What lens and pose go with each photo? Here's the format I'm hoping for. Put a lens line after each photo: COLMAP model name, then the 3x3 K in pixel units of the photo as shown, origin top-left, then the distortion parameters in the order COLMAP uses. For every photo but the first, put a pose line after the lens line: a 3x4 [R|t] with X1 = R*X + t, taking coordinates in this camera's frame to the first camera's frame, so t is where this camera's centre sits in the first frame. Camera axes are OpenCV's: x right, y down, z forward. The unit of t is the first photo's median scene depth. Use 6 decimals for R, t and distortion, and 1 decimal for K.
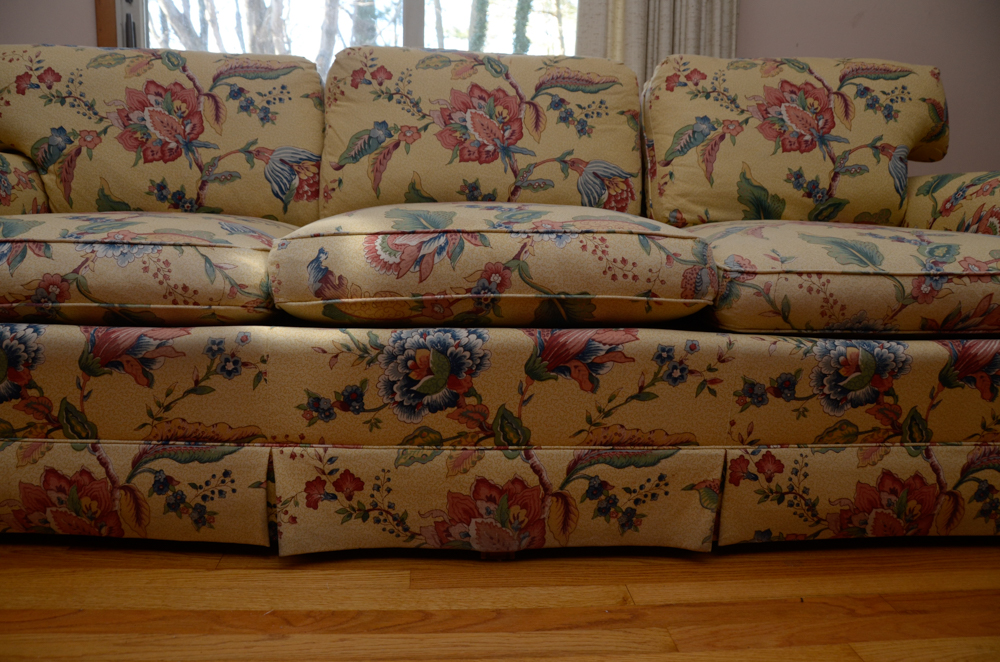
lens RADIAL K [[811.5, 0, 453.4], [0, 811.5, 283.4], [0, 0, 1]] dist [-0.150780, 0.112733]
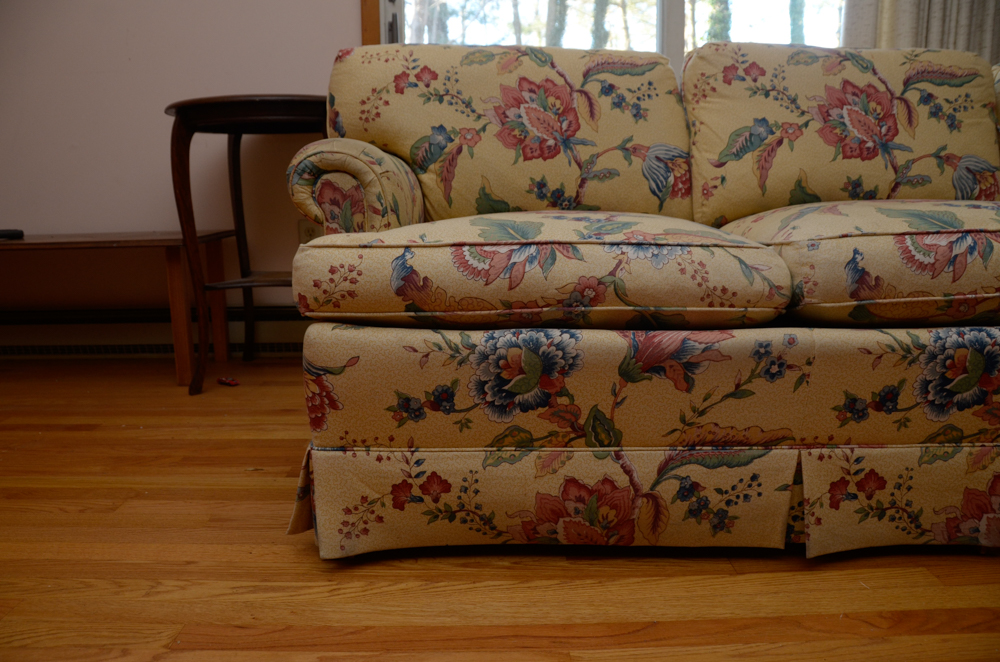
lens RADIAL K [[811.5, 0, 486.9], [0, 811.5, 309.6], [0, 0, 1]] dist [-0.150780, 0.112733]
pose [[0.999438, -0.010028, -0.031997, -0.583371], [0.011043, 0.999436, 0.031700, -0.004693], [0.031662, -0.032035, 0.998985, 0.007988]]
